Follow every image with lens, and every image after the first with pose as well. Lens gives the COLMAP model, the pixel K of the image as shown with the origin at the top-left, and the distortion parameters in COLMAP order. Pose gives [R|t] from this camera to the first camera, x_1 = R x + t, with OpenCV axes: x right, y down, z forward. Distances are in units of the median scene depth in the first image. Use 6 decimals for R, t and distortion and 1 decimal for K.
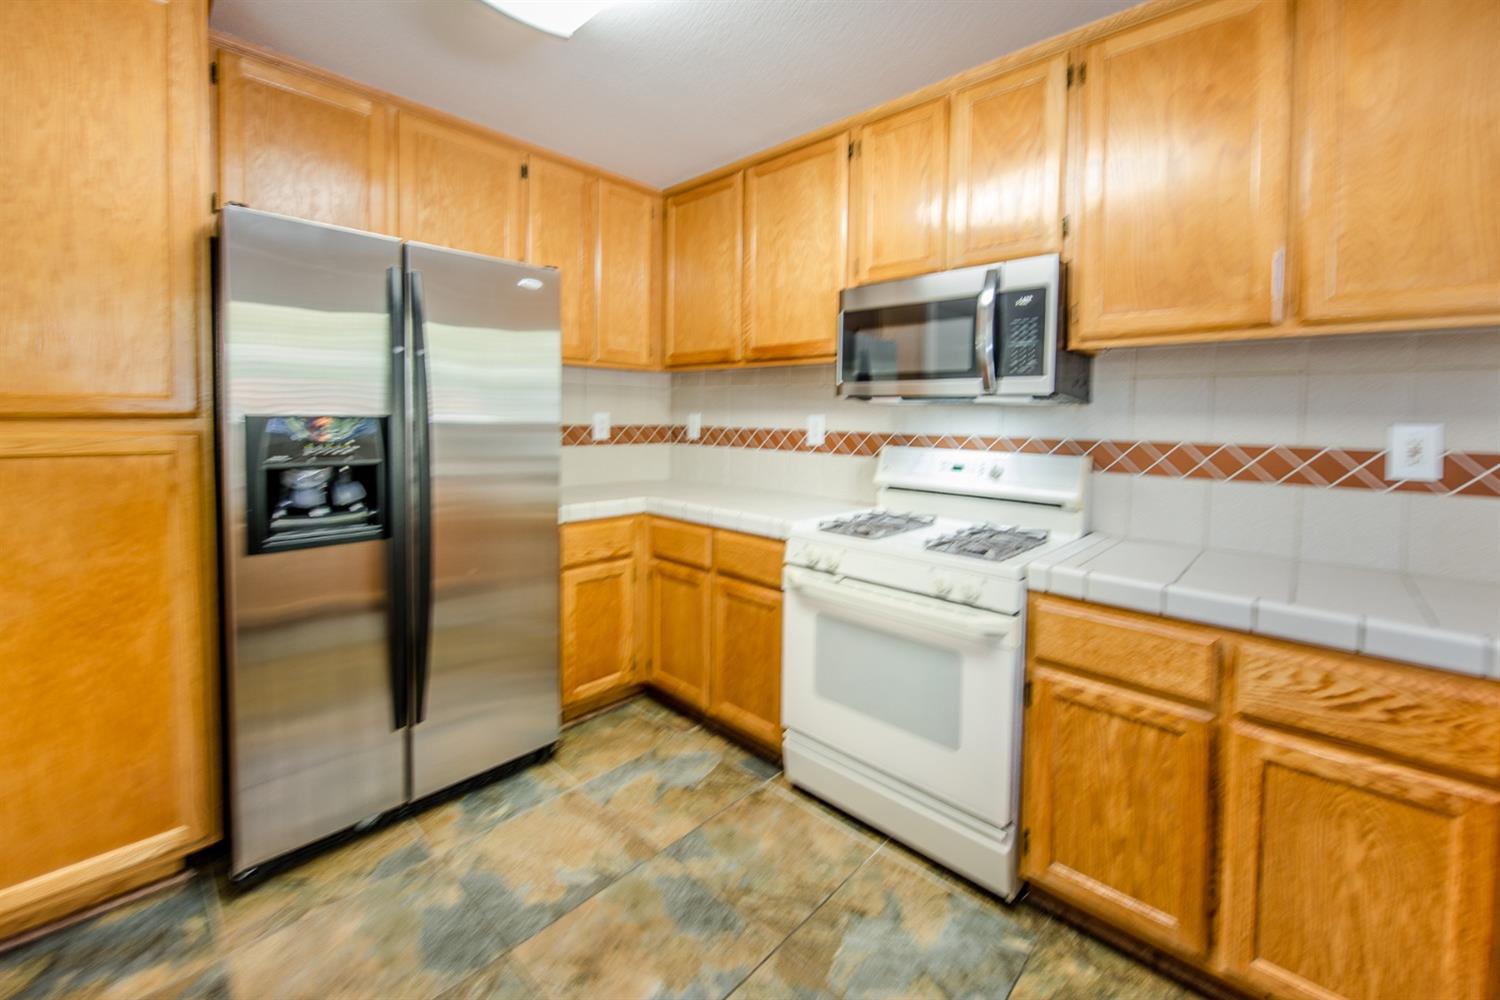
lens RADIAL K [[606.3, 0, 768.1], [0, 606.3, 445.2], [0, 0, 1]] dist [-0.002874, -0.000379]
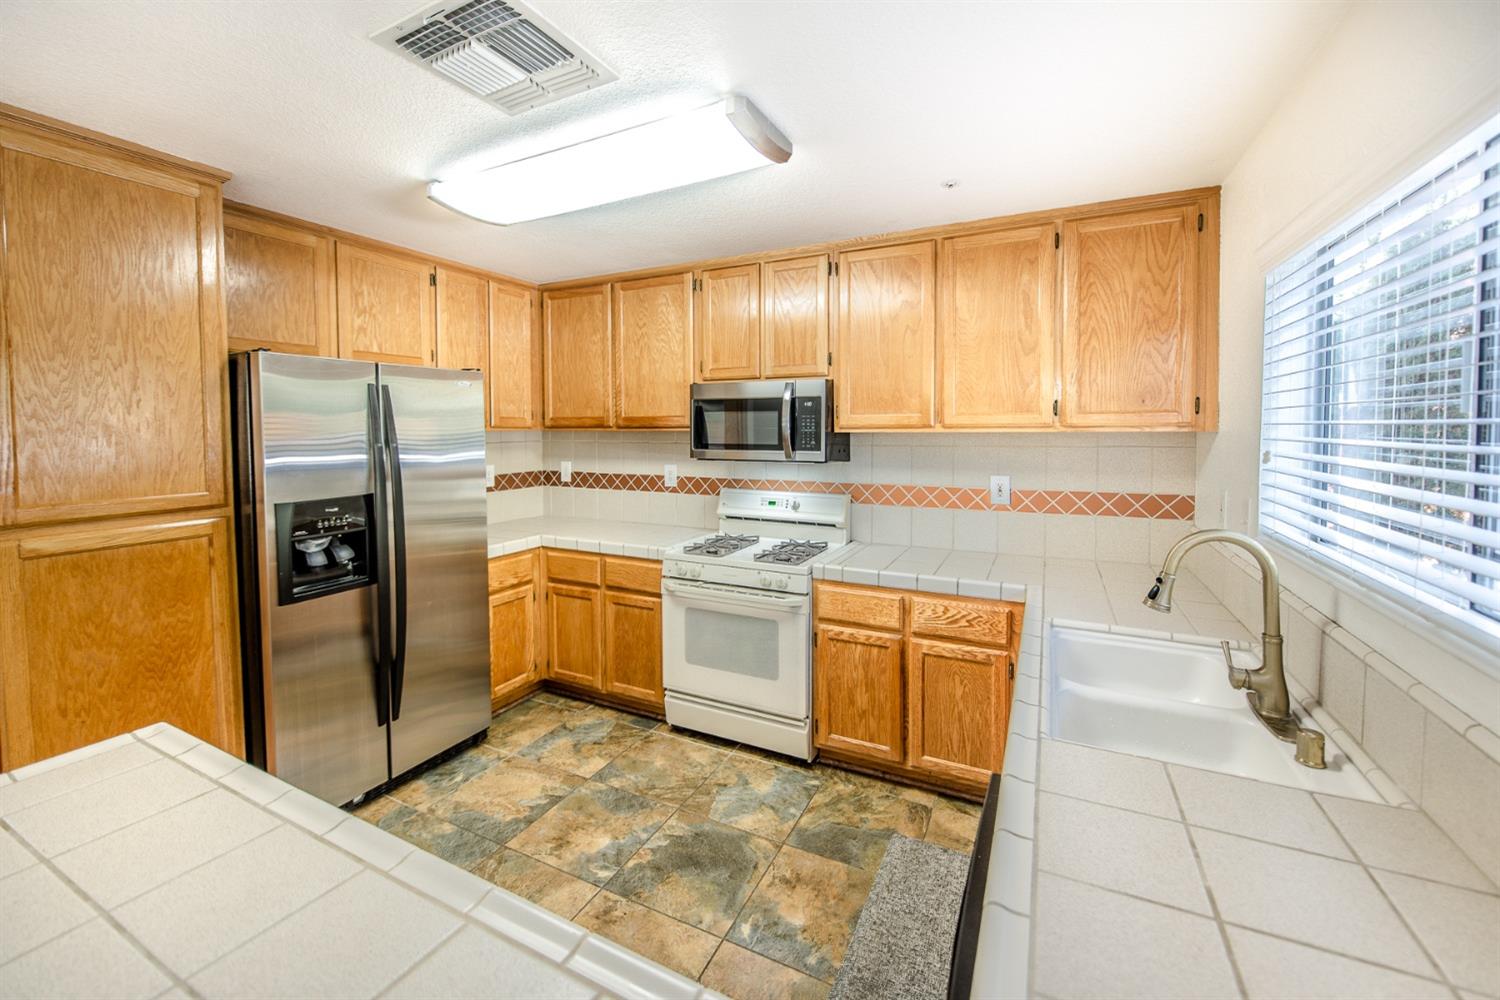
lens RADIAL K [[606.3, 0, 768.1], [0, 606.3, 445.2], [0, 0, 1]] dist [-0.002874, -0.000379]
pose [[0.955236, -0.025062, 0.294780, -0.166620], [0.028352, 0.999574, -0.006892, -0.116591], [-0.294482, 0.014941, 0.955540, -0.531368]]
